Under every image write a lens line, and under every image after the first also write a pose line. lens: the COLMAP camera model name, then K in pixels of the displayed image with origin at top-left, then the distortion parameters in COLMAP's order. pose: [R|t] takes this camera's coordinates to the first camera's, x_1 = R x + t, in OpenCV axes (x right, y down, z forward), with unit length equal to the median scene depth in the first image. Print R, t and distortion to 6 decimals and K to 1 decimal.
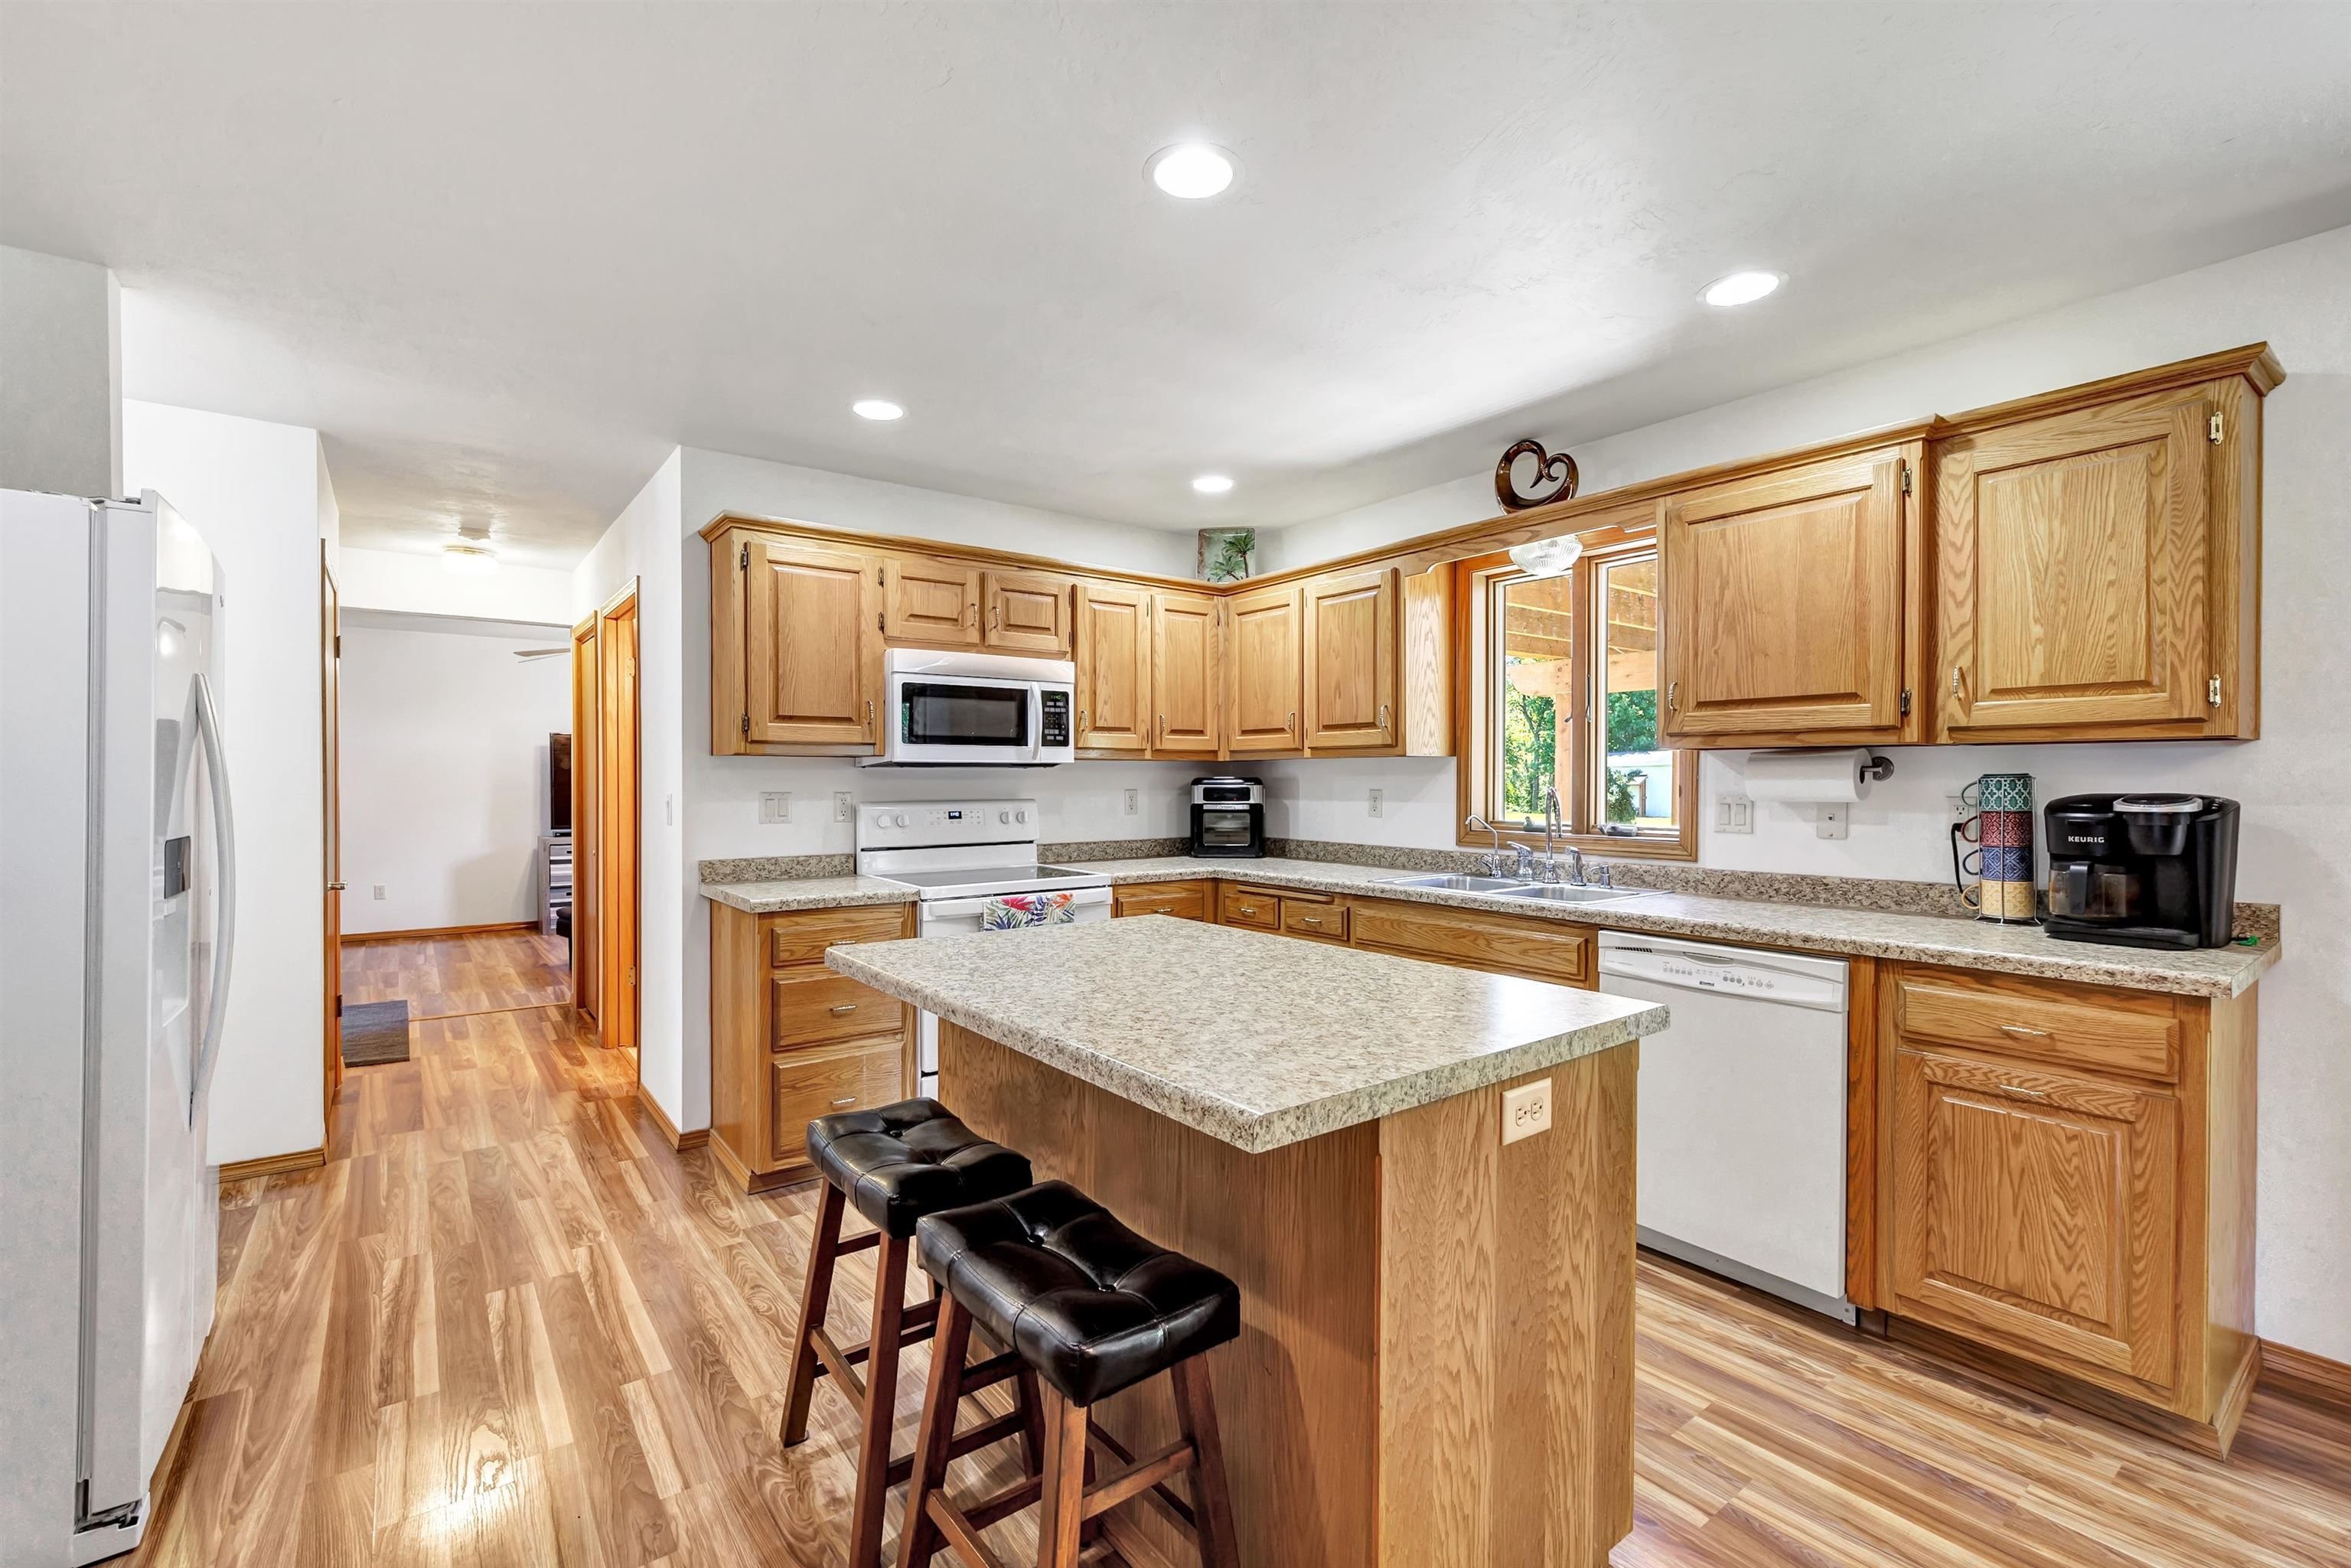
lens RADIAL K [[1040.1, 0, 1193.8], [0, 1040.1, 781.7], [0, 0, 1]] dist [-0.013776, 0.000593]
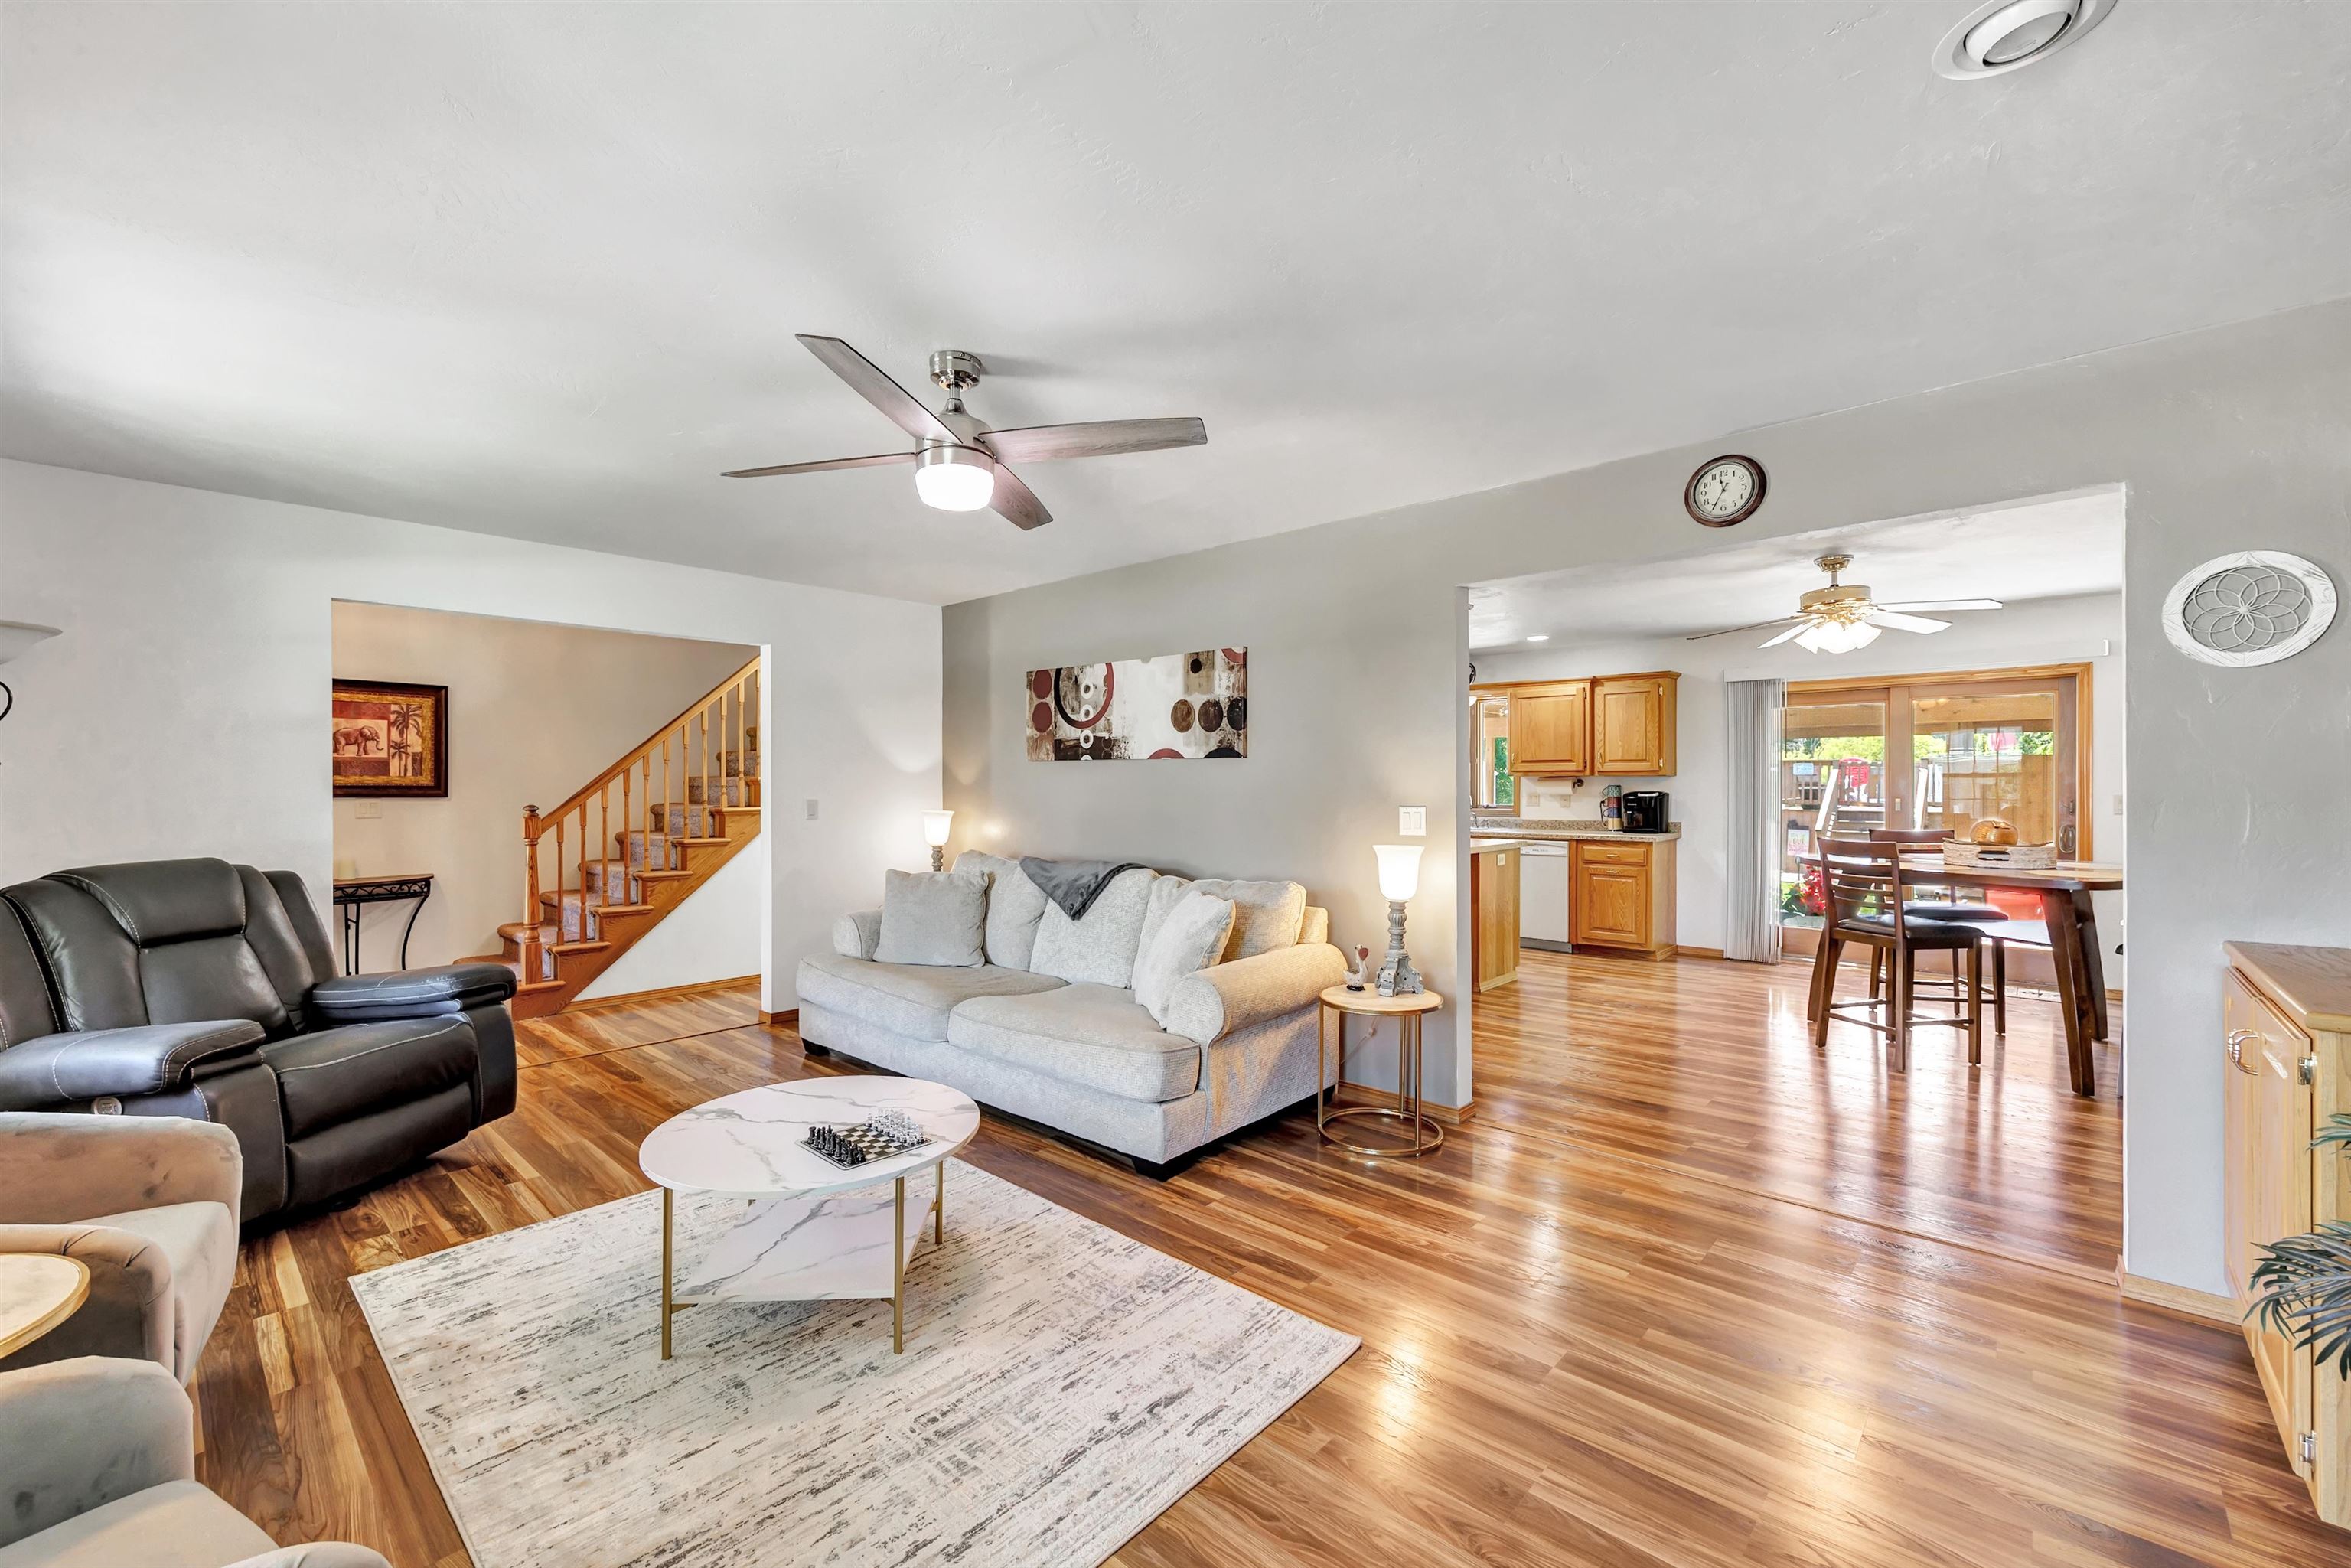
lens RADIAL K [[949.1, 0, 1226.5], [0, 949.1, 776.2], [0, 0, 1]] dist [0.010980, -0.000252]
pose [[0.978196, -0.000098, 0.207686, -1.044988], [0.001985, 0.999959, -0.008877, -0.012622], [-0.207676, 0.009096, 0.978155, -1.705147]]
